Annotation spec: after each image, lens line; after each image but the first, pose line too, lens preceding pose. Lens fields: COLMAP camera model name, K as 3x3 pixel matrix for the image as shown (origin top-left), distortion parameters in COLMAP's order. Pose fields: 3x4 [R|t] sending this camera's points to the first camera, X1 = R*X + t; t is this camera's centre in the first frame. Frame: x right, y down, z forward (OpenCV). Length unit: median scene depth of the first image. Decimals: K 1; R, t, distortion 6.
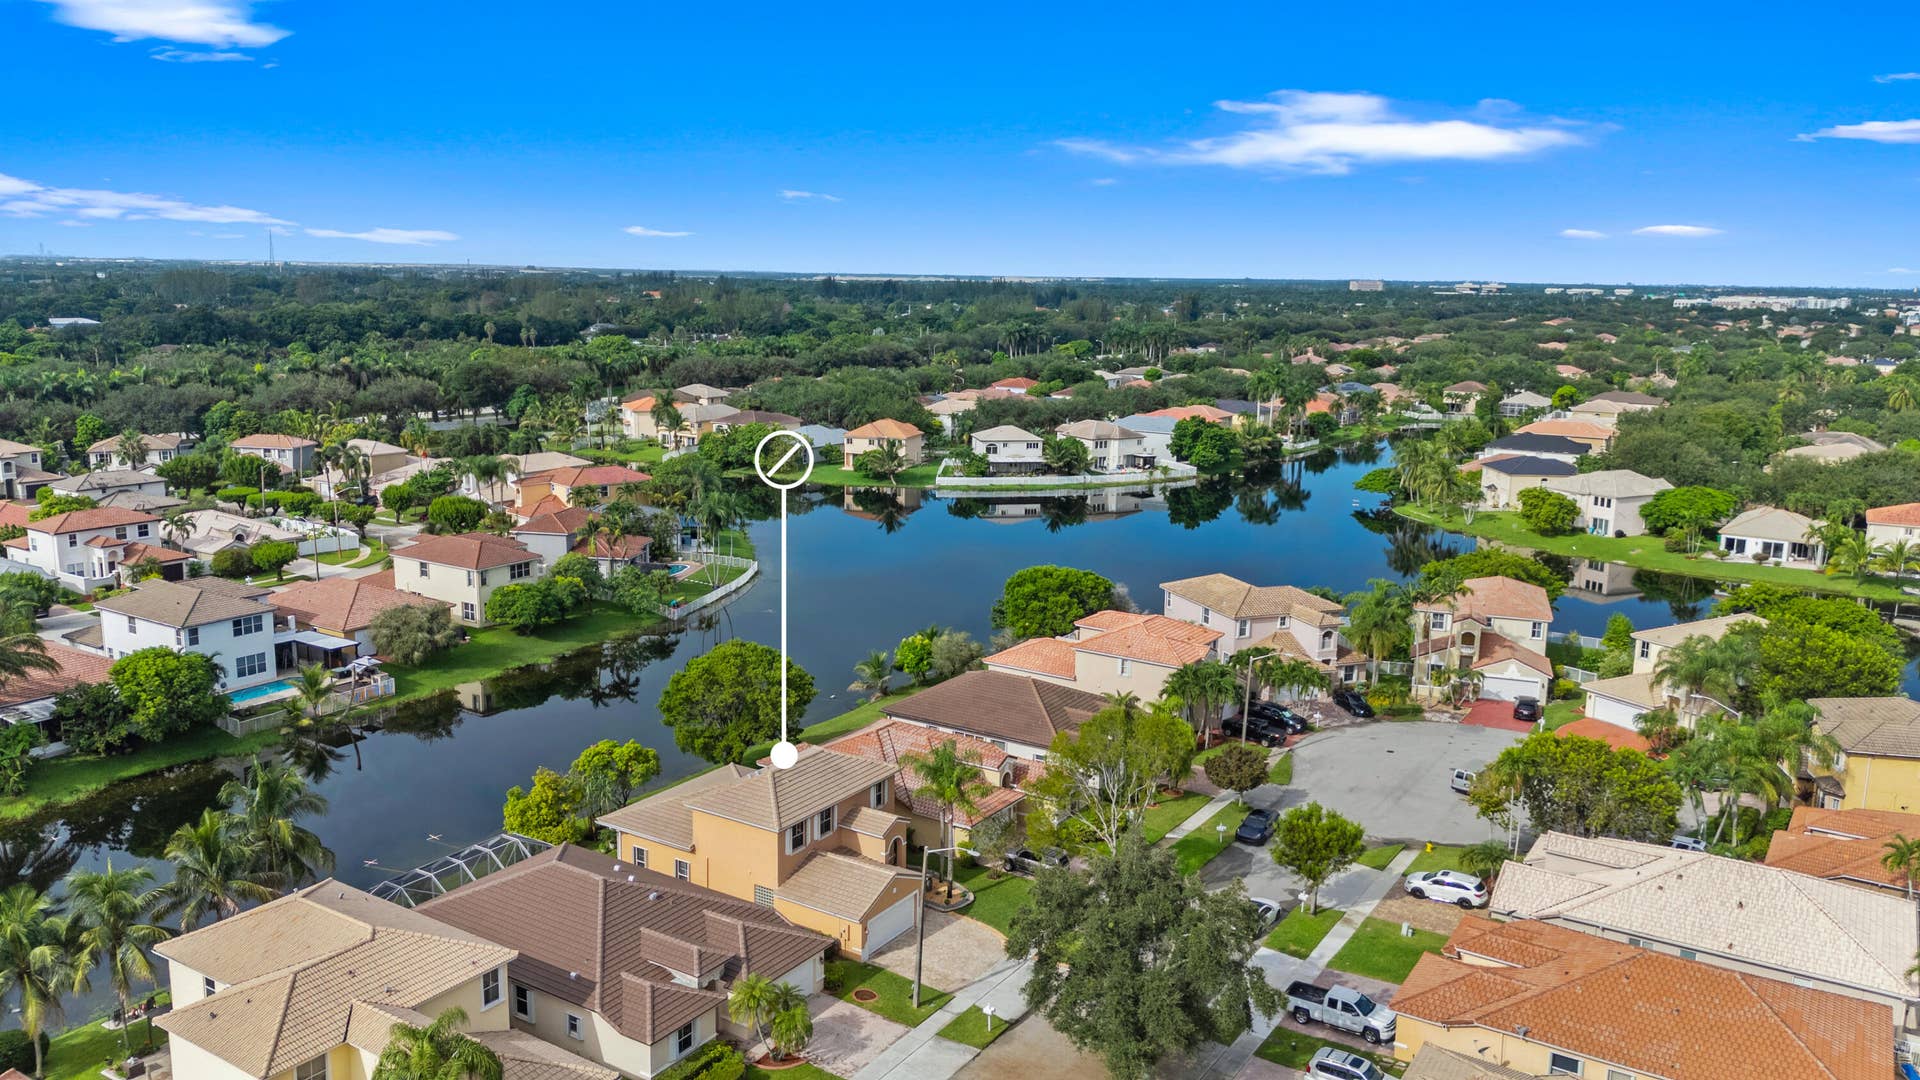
lens RADIAL K [[1412.6, 0, 953.3], [0, 1412.6, 537.9], [0, 0, 1]] dist [0.063047, -0.001061]
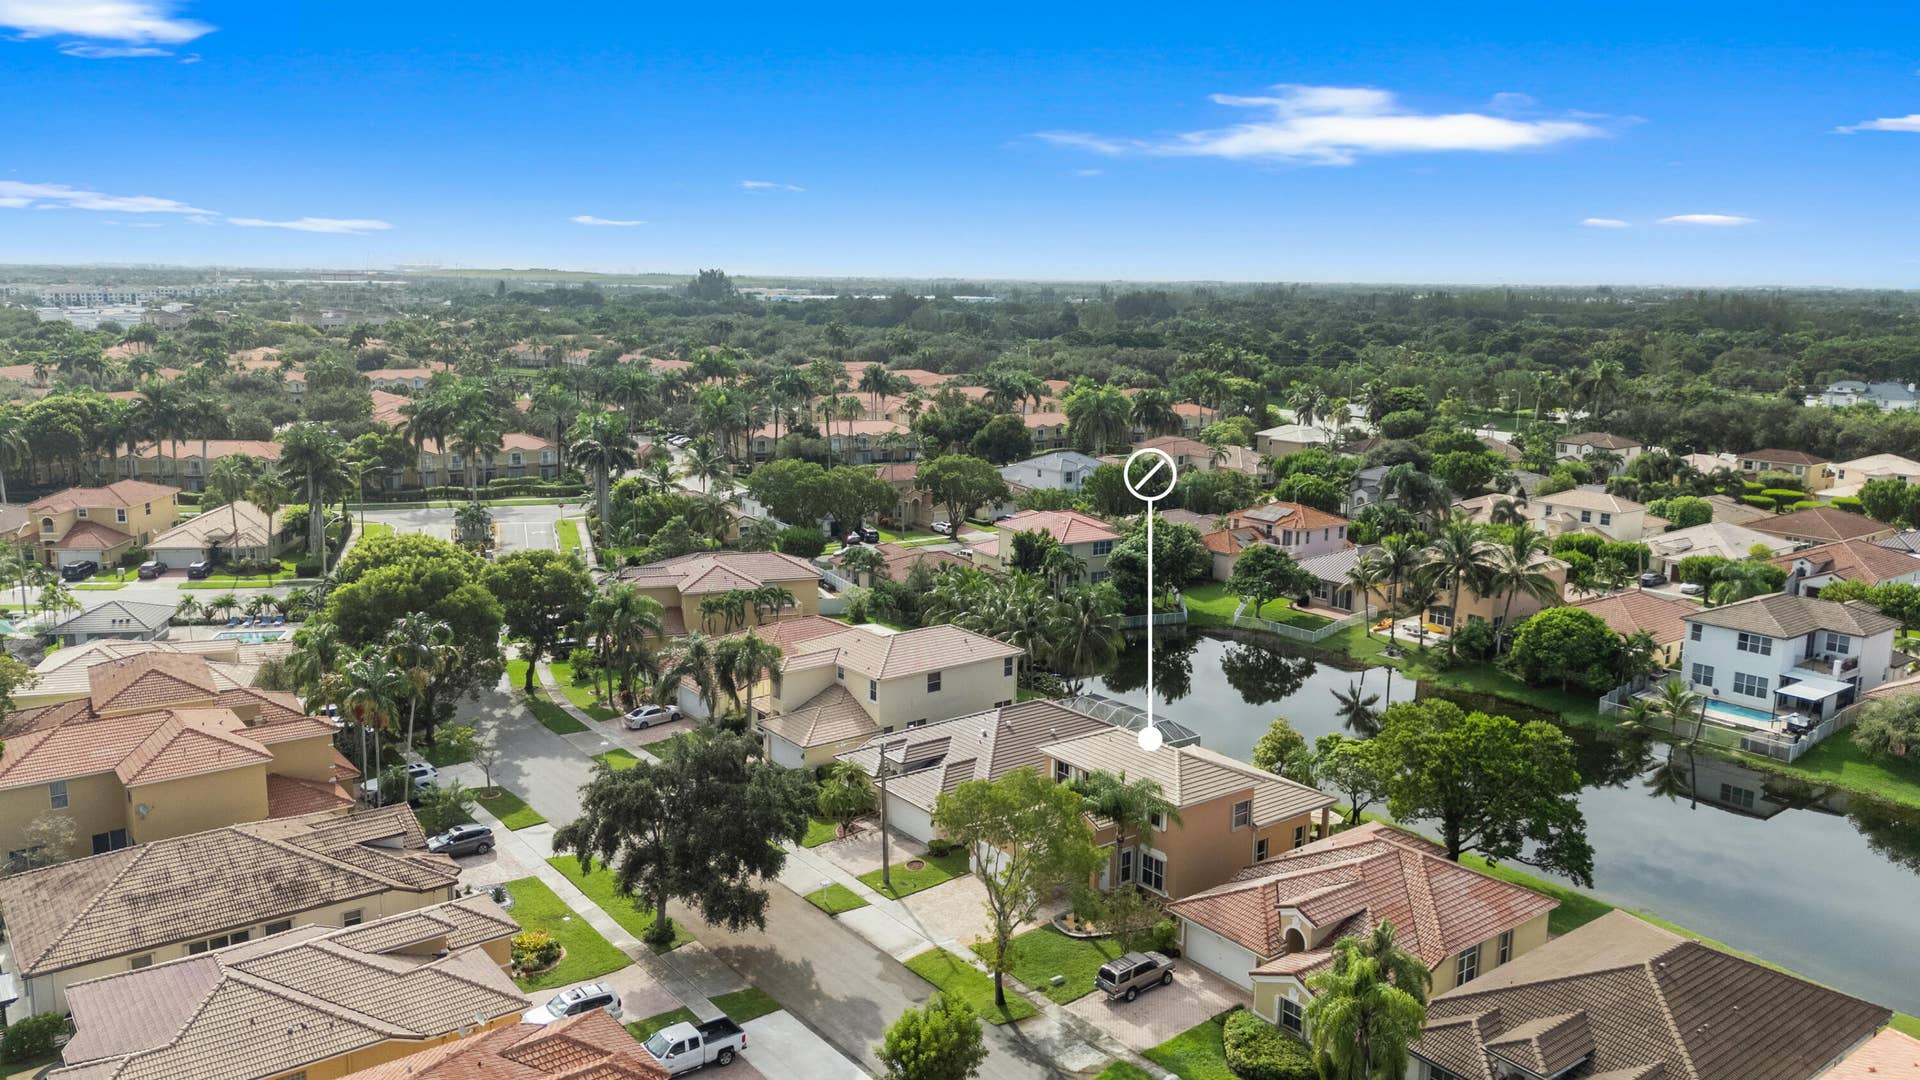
lens RADIAL K [[1412.6, 0, 953.3], [0, 1412.6, 537.9], [0, 0, 1]] dist [0.063047, -0.001061]
pose [[-0.330801, 0.150430, -0.931634, 0.564987], [-0.193788, 0.955346, 0.223068, -0.116173], [0.923589, 0.254331, -0.286878, 0.754762]]
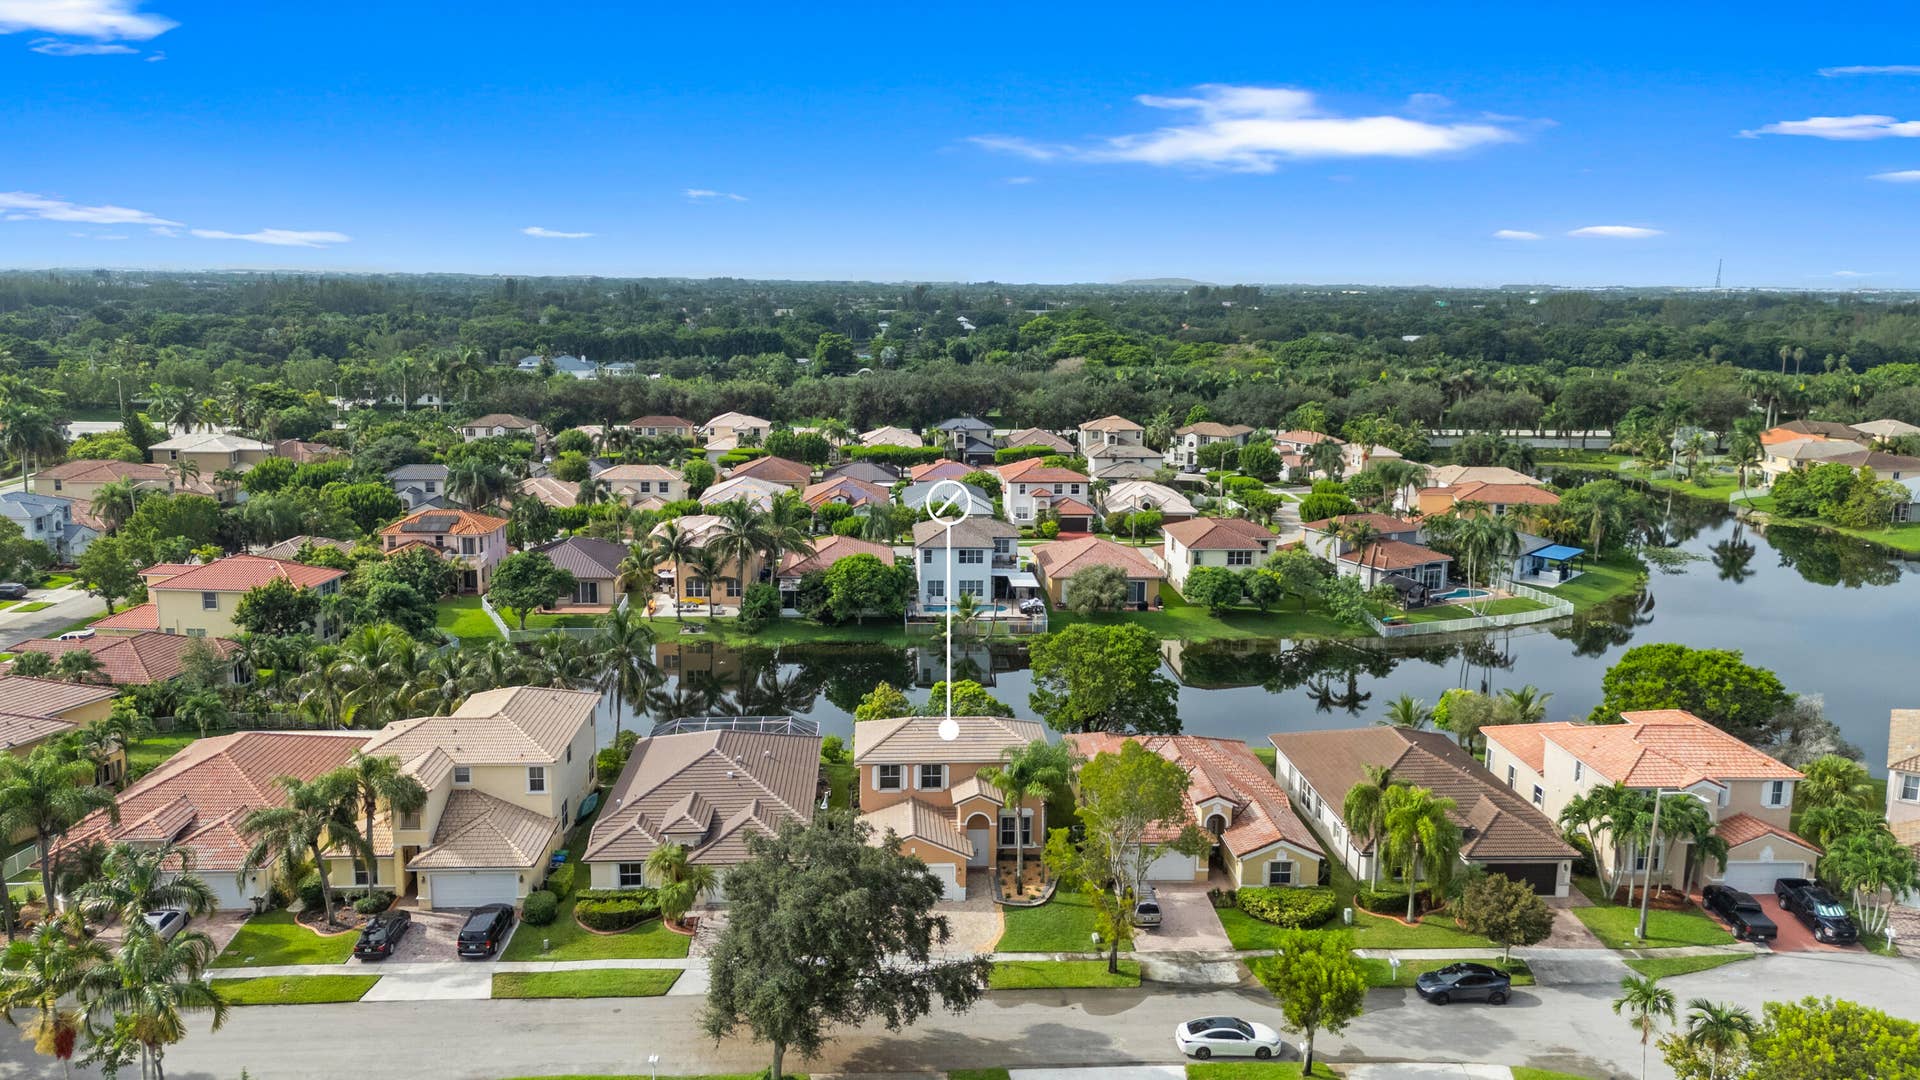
lens RADIAL K [[1412.6, 0, 953.3], [0, 1412.6, 537.9], [0, 0, 1]] dist [0.063047, -0.001061]
pose [[0.589113, 0.135734, -0.796569, 0.472865], [-0.150760, 0.986944, 0.056677, -0.022107], [0.793862, 0.086702, 0.601885, 0.241915]]
